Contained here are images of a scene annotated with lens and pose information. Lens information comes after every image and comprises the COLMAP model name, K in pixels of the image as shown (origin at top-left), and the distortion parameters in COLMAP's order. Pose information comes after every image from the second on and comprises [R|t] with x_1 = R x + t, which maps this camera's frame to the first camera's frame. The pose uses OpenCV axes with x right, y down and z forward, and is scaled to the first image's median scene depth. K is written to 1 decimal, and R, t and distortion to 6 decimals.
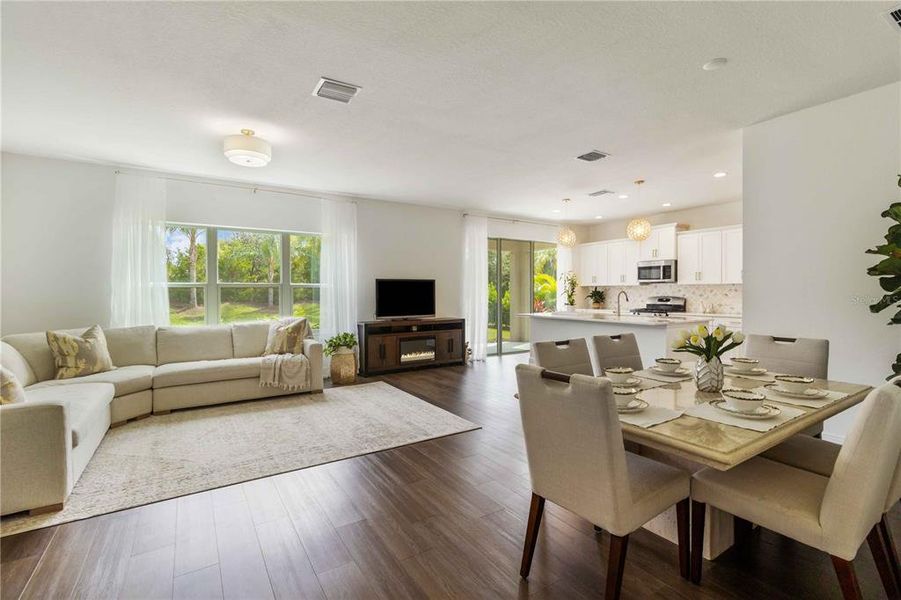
lens RADIAL K [[419.0, 0, 447.4], [0, 419.0, 290.2], [0, 0, 1]] dist [0.013627, -0.000895]
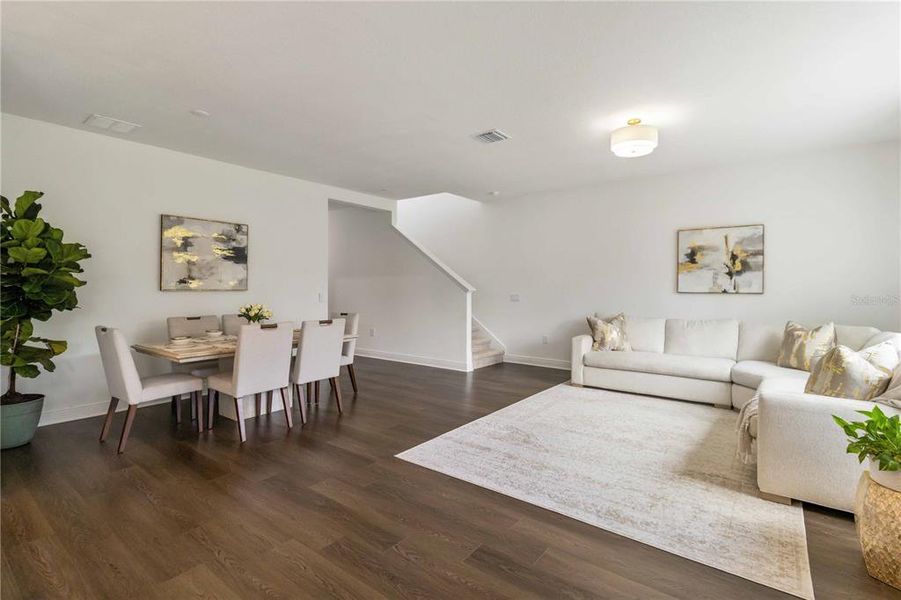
lens RADIAL K [[429.4, 0, 477.4], [0, 429.4, 284.5], [0, 0, 1]] dist [0.018310, 0.000459]
pose [[-0.918886, 0.000039, -0.394523, 0.147756], [0.004185, 0.999945, -0.009650, 0.005475], [0.394500, -0.010518, -0.918836, 1.034586]]
